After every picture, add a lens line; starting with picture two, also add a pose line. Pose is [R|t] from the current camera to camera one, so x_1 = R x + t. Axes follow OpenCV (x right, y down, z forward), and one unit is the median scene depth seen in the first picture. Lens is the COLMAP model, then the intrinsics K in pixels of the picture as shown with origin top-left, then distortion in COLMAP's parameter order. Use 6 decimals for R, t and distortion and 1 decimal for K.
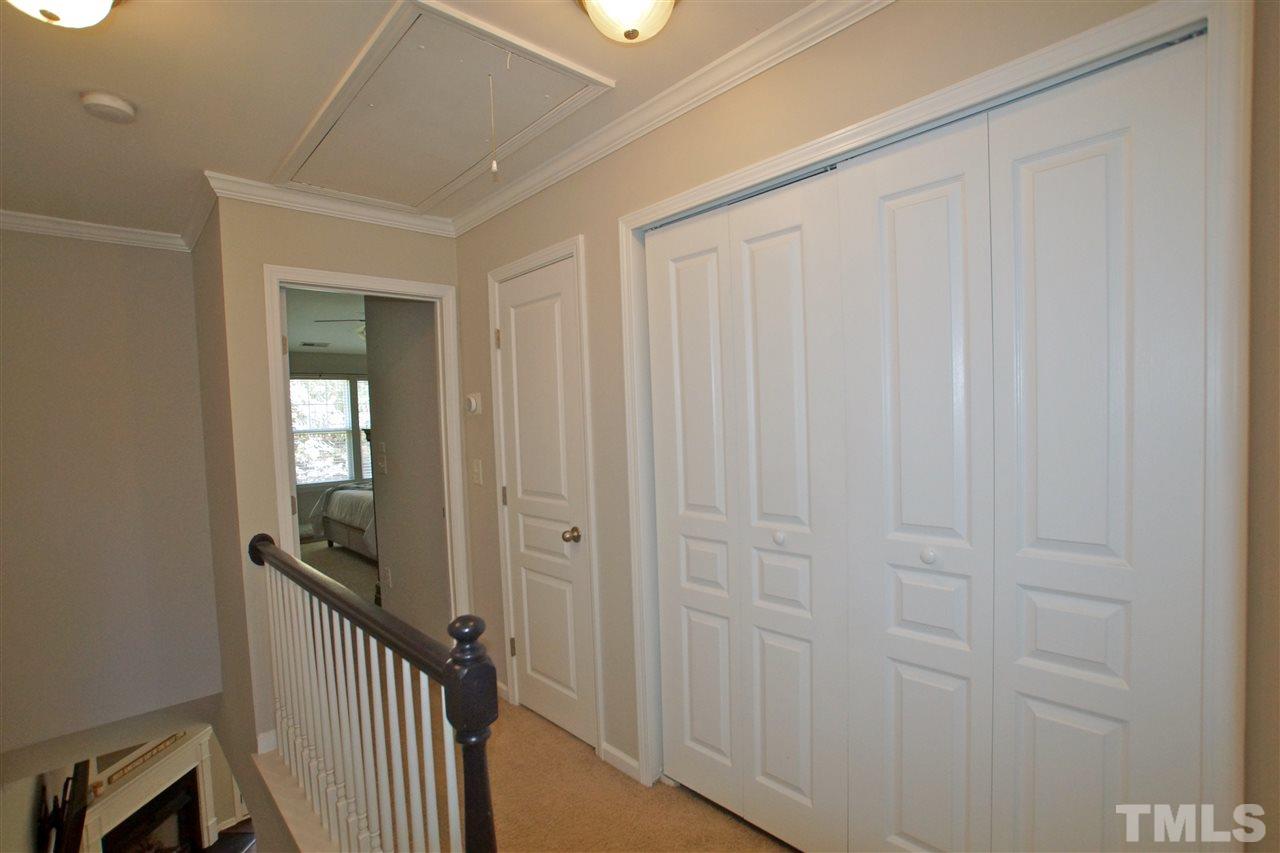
lens RADIAL K [[613.4, 0, 630.8], [0, 613.4, 447.6], [0, 0, 1]] dist [-0.070797, 0.033273]
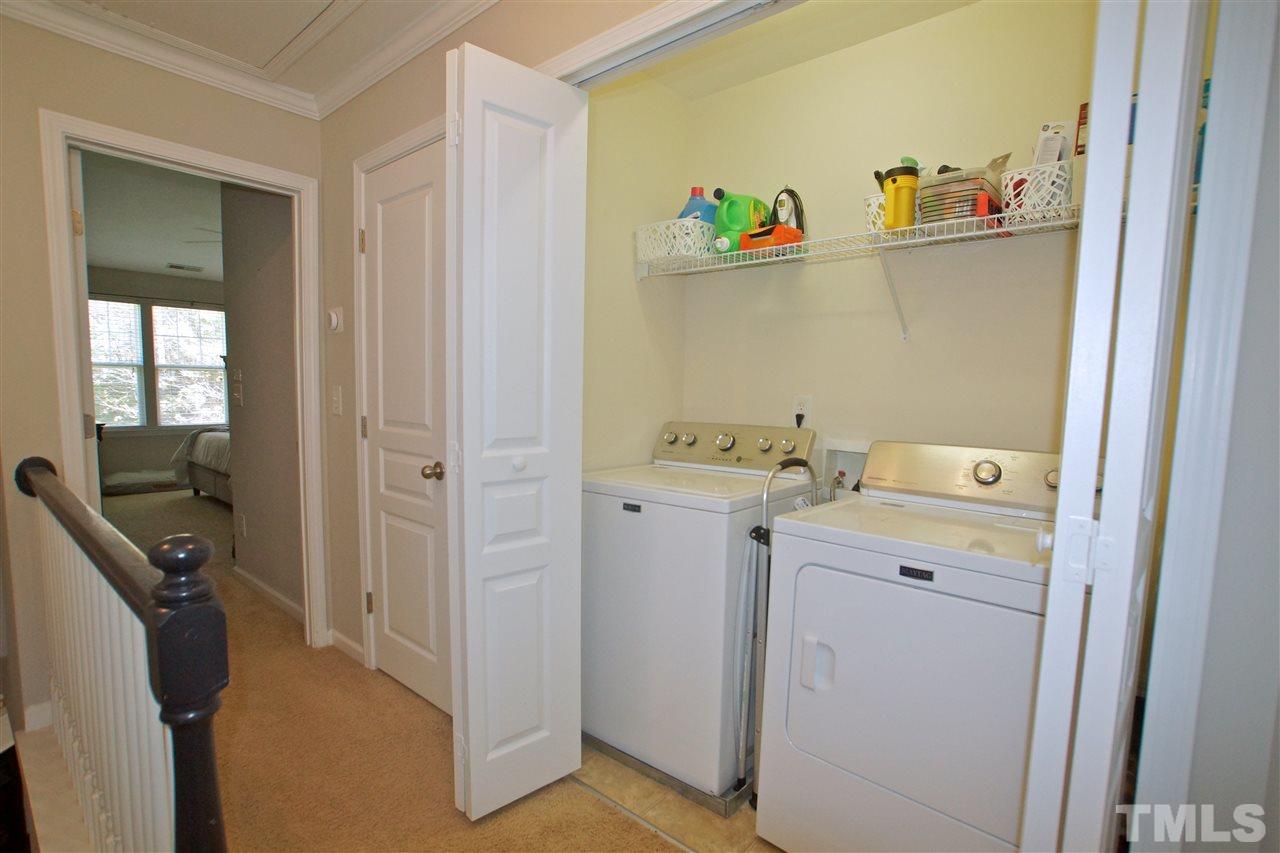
lens RADIAL K [[613.4, 0, 630.8], [0, 613.4, 447.6], [0, 0, 1]] dist [-0.070797, 0.033273]
pose [[0.990841, 0.043519, 0.127827, 0.056477], [-0.049690, 0.997728, 0.045485, 0.050983], [-0.125557, -0.051420, 0.990753, 0.114706]]
